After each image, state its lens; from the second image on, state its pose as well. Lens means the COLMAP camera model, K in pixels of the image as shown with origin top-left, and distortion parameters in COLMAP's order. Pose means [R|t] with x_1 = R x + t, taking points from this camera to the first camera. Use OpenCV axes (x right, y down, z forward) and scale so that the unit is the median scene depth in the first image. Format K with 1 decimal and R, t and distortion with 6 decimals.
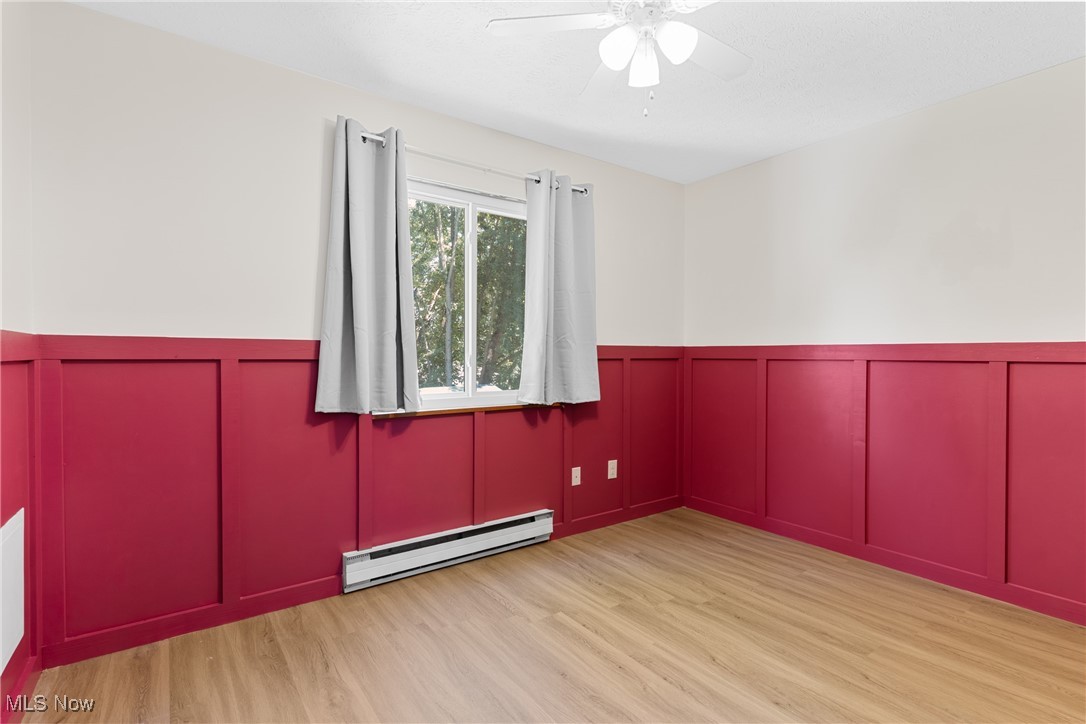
lens RADIAL K [[514.8, 0, 539.9], [0, 514.8, 361.5], [0, 0, 1]] dist [-0.000859, -0.000350]
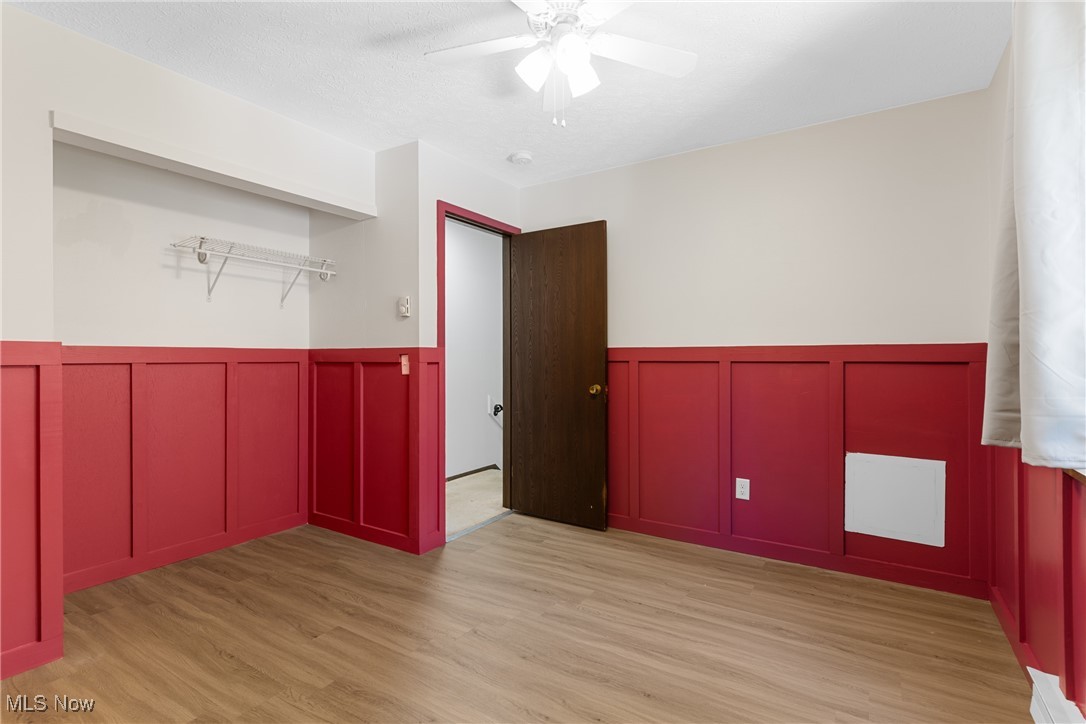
lens RADIAL K [[519.8, 0, 542.0], [0, 519.8, 352.5], [0, 0, 1]] dist [0.003438, -0.000604]
pose [[-0.927040, -0.009022, -0.374853, 0.593266], [-0.011866, 0.999916, 0.005282, -0.021595], [0.374774, 0.009344, -0.927069, 1.820953]]
